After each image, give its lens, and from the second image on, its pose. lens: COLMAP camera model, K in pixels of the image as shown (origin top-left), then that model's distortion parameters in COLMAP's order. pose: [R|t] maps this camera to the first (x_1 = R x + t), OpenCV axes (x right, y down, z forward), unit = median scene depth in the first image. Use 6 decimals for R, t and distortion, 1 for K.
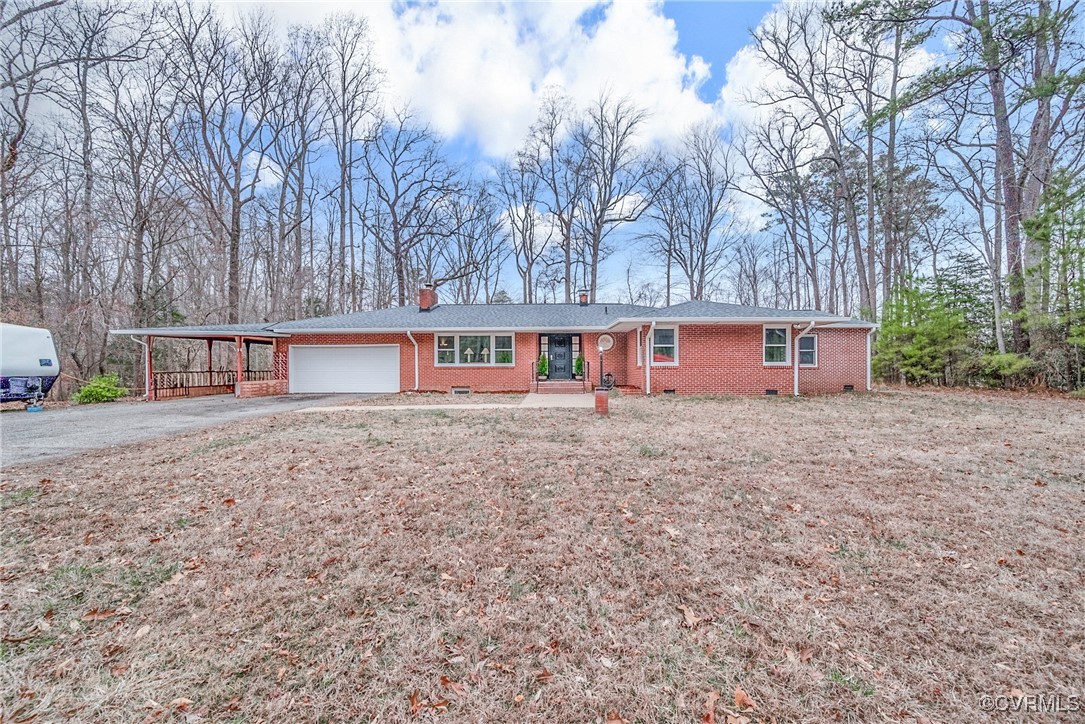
lens RADIAL K [[426.5, 0, 546.4], [0, 426.5, 362.0], [0, 0, 1]] dist [0.000301, -0.000617]
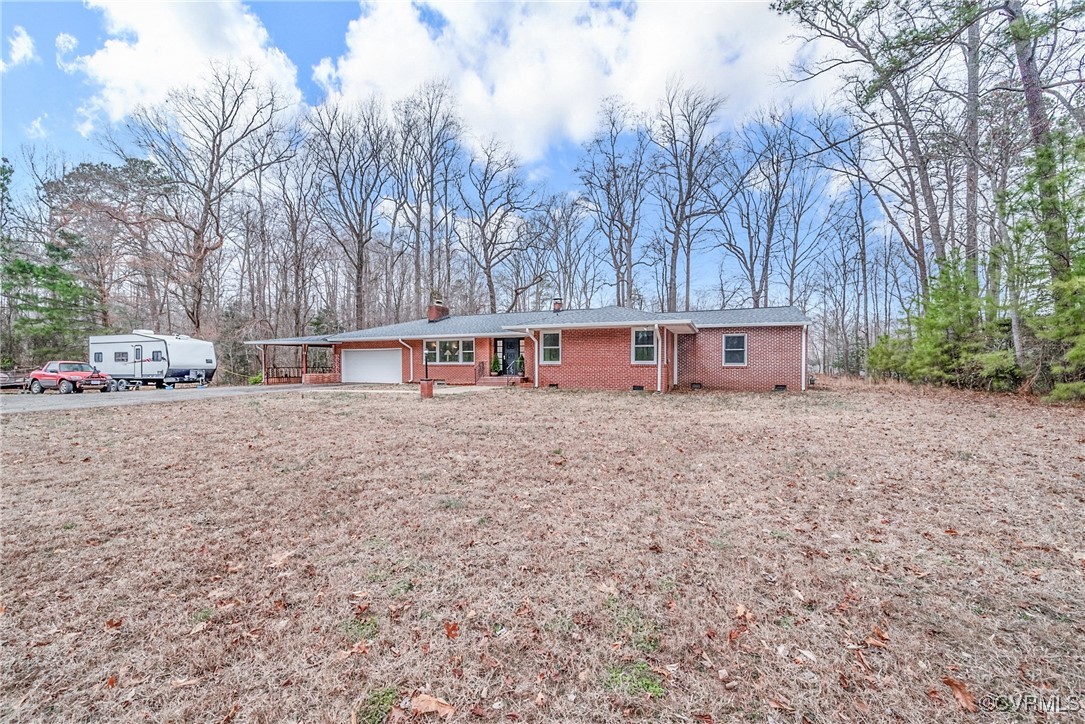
lens RADIAL K [[426.5, 0, 543.0], [0, 426.5, 367.0], [0, 0, 1]] dist [0.000301, -0.000617]
pose [[0.932718, 0.005227, -0.360569, 0.569535], [0.000137, 0.999890, 0.014850, -0.000917], [0.360607, -0.013901, 0.932614, -0.112580]]
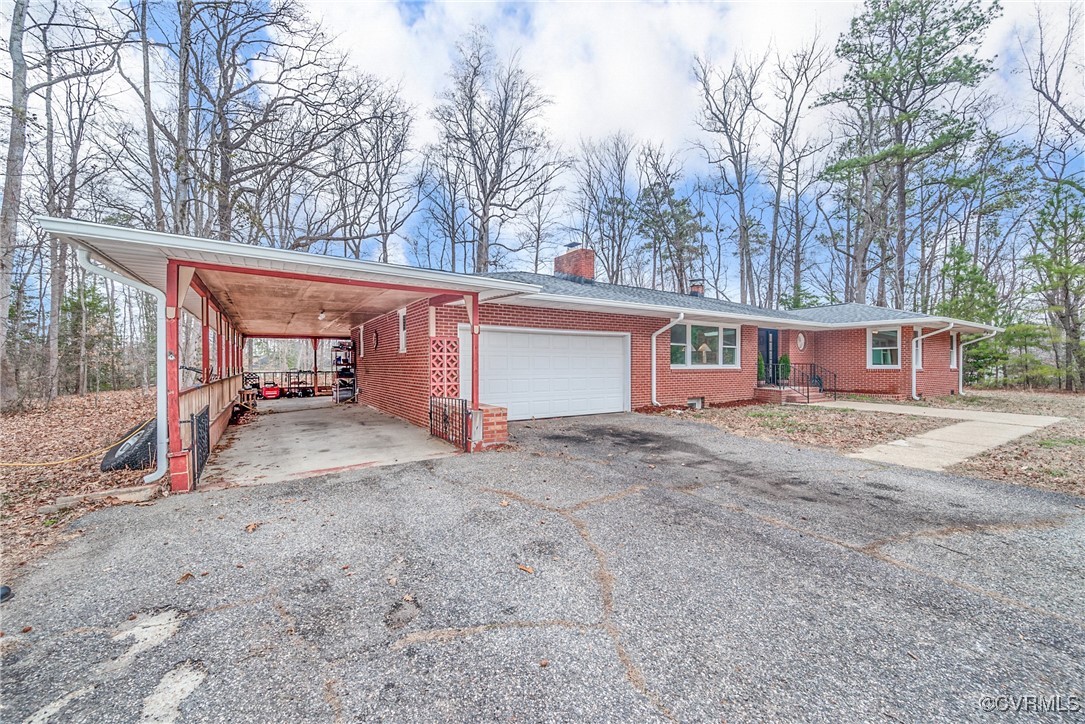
lens RADIAL K [[426.5, 0, 541.1], [0, 426.5, 361.8], [0, 0, 1]] dist [0.000301, -0.000617]
pose [[0.814327, 0.005120, 0.580384, -0.802746], [-0.012811, 0.999876, 0.009154, -0.004204], [-0.580265, -0.014890, 0.814292, 0.577834]]
